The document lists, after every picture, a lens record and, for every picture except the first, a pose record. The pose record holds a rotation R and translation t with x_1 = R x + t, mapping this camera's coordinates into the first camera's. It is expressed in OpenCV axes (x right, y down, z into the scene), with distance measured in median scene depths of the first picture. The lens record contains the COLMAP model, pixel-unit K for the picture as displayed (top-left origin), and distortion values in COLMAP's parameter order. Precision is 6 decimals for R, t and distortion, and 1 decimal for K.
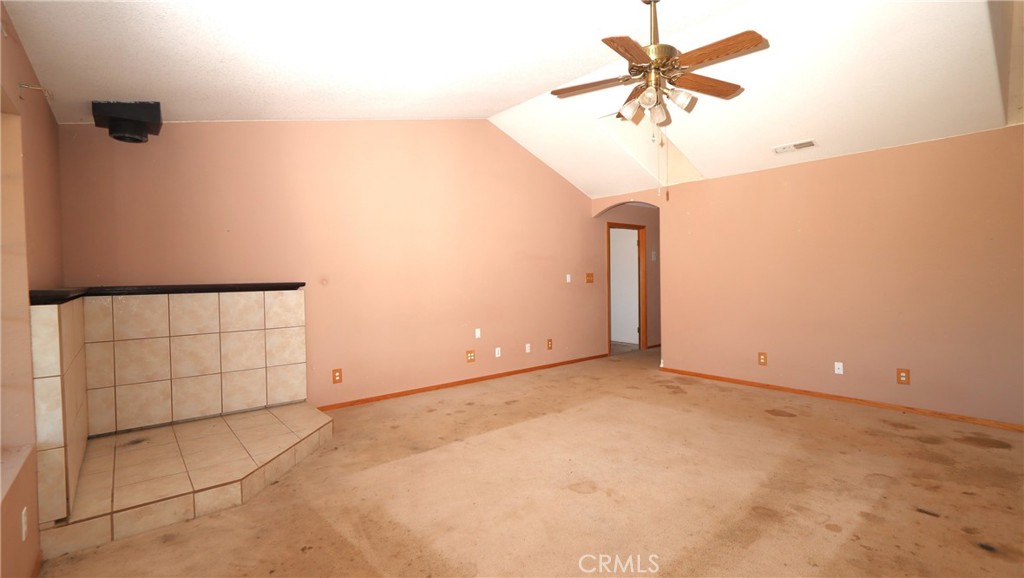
lens RADIAL K [[466.8, 0, 508.2], [0, 466.8, 287.2], [0, 0, 1]] dist [0.000896, -0.000983]
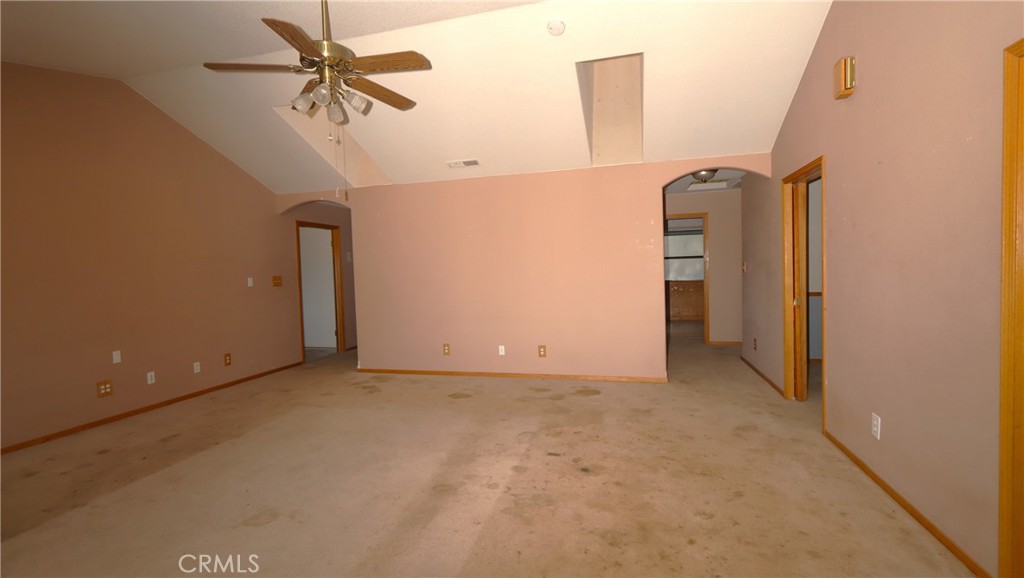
lens RADIAL K [[466.8, 0, 508.2], [0, 466.8, 287.2], [0, 0, 1]] dist [0.000896, -0.000983]
pose [[0.815589, -0.034197, 0.577621, 0.039238], [0.034584, 0.999348, 0.010332, -0.003992], [-0.577597, 0.011550, 0.816240, -0.003978]]
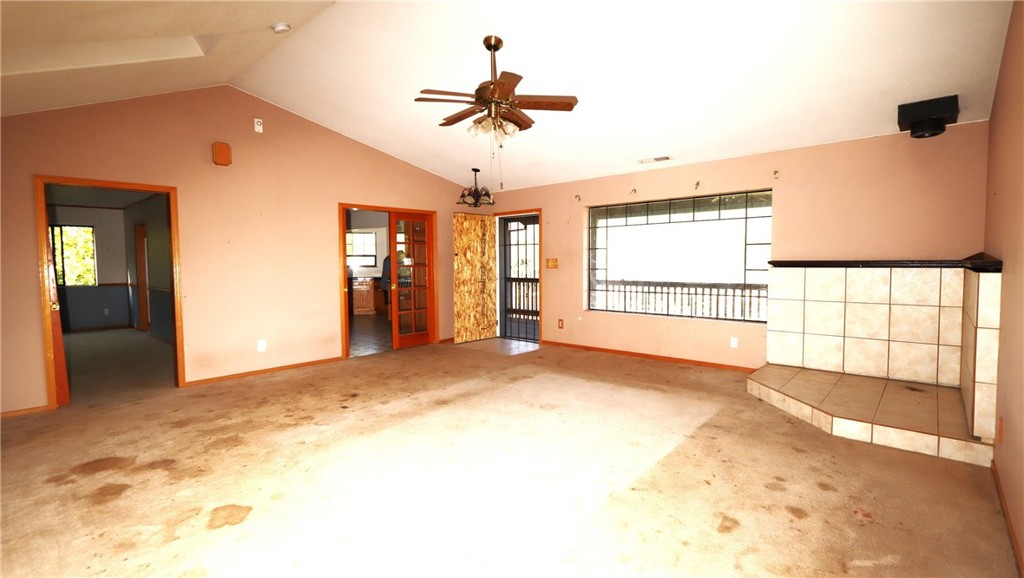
lens RADIAL K [[476.7, 0, 512.8], [0, 476.7, 285.2], [0, 0, 1]] dist [-0.000644, -0.000523]
pose [[-0.986776, 0.032324, -0.158834, 0.435148], [0.019840, 0.996632, 0.079566, -0.058076], [0.160871, 0.075363, -0.984094, 2.125116]]
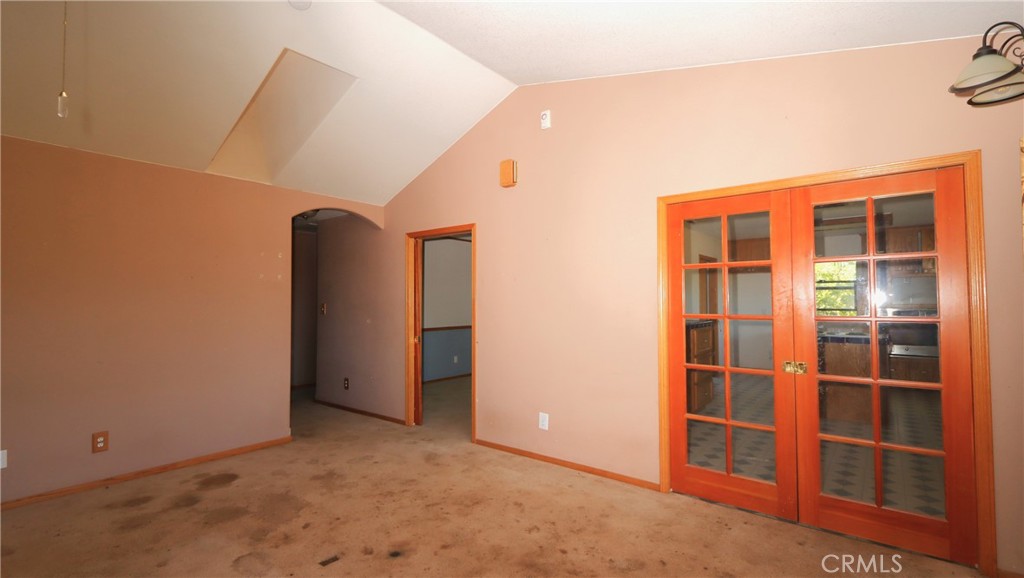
lens RADIAL K [[466.8, 0, 508.2], [0, 466.8, 287.2], [0, 0, 1]] dist [0.000896, -0.000983]
pose [[-0.207309, 0.040890, 0.977421, -0.113200], [0.034527, 0.998809, -0.034461, -0.028392], [-0.977666, 0.026603, -0.208474, 0.638507]]
